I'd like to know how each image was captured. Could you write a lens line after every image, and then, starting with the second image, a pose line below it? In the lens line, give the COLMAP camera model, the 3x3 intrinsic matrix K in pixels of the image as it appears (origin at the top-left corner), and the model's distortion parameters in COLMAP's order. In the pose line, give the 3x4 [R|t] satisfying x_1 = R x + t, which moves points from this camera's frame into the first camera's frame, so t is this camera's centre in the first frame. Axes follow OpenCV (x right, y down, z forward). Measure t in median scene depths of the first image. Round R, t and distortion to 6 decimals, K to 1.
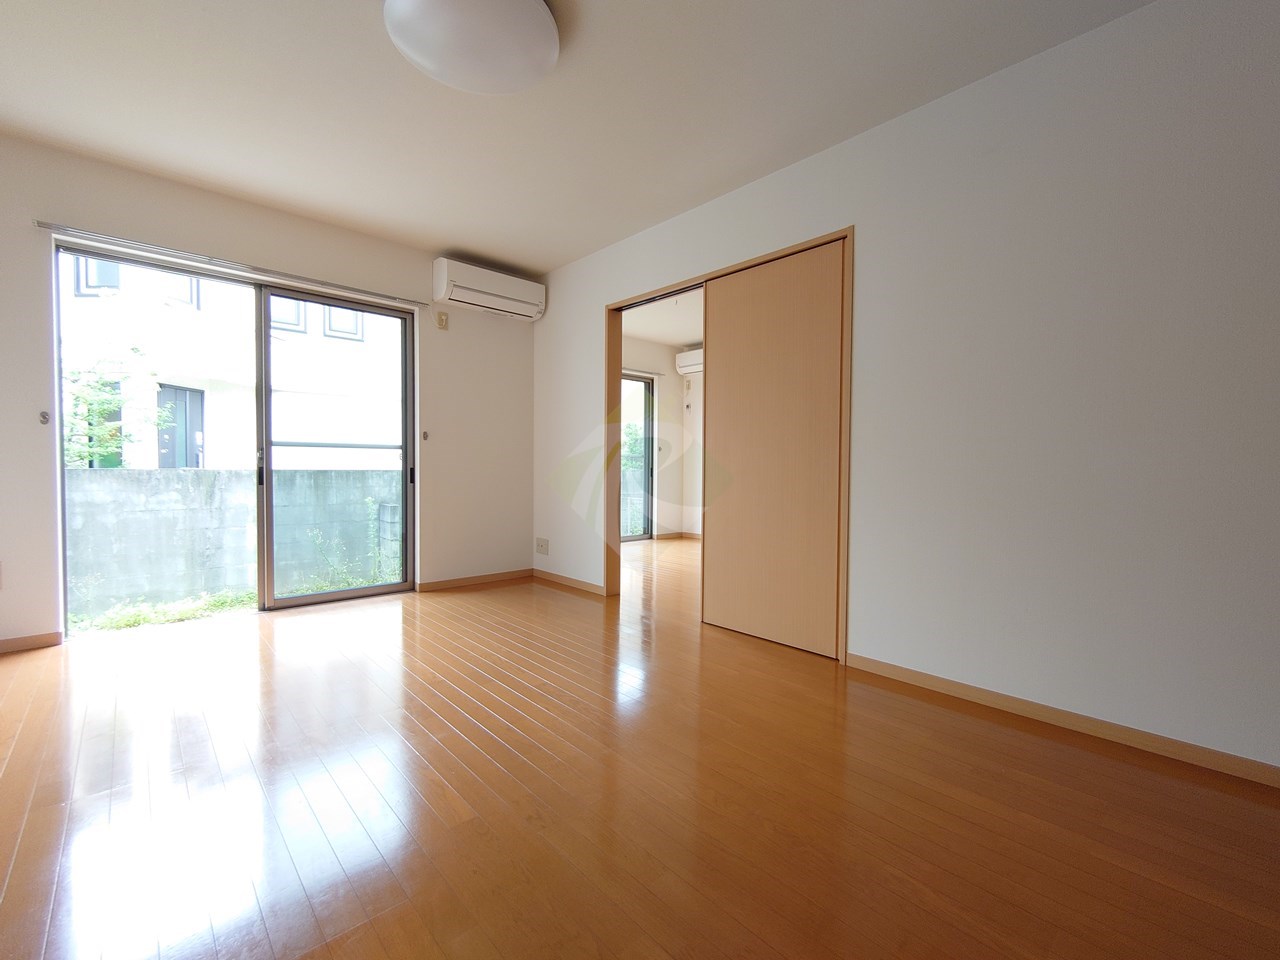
lens RADIAL K [[546.6, 0, 645.6], [0, 546.6, 484.4], [0, 0, 1]] dist [-0.001427, -0.002541]
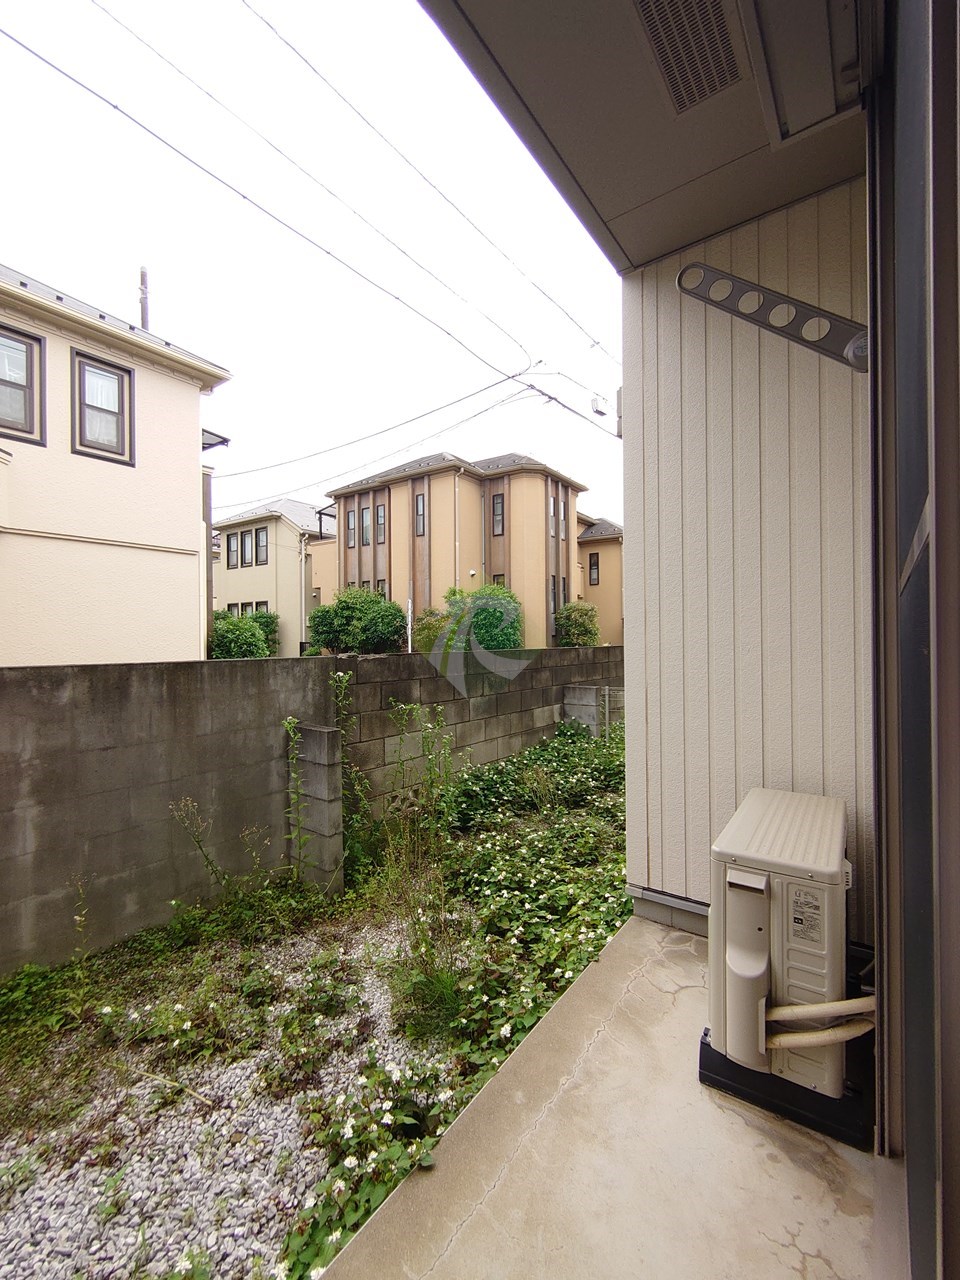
lens RADIAL K [[546.6, 0, 478.2], [0, 546.6, 642.3], [0, 0, 1]] dist [-0.001427, -0.002541]
pose [[0.983051, -0.016386, 0.182596, -0.481444], [0.021057, 0.999498, -0.023671, -0.030588], [-0.182117, 0.027115, 0.982903, 0.554900]]
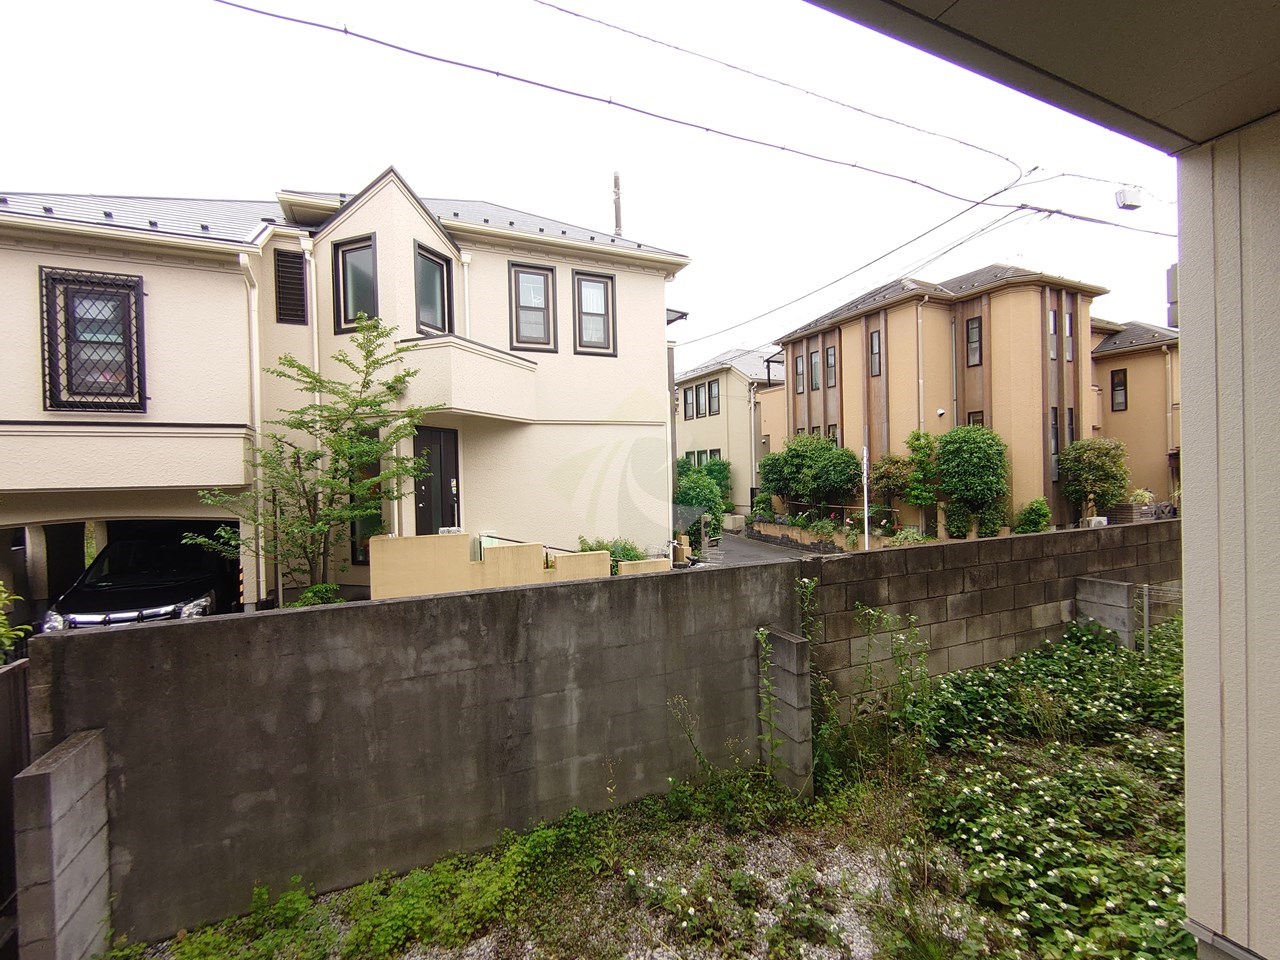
lens RADIAL K [[546.6, 0, 637.8], [0, 546.6, 485.2], [0, 0, 1]] dist [-0.001427, -0.002541]
pose [[0.945693, -0.028775, -0.323786, -0.498861], [0.024585, 0.999553, -0.017024, -0.119536], [0.324131, 0.008139, 0.945977, 0.525588]]
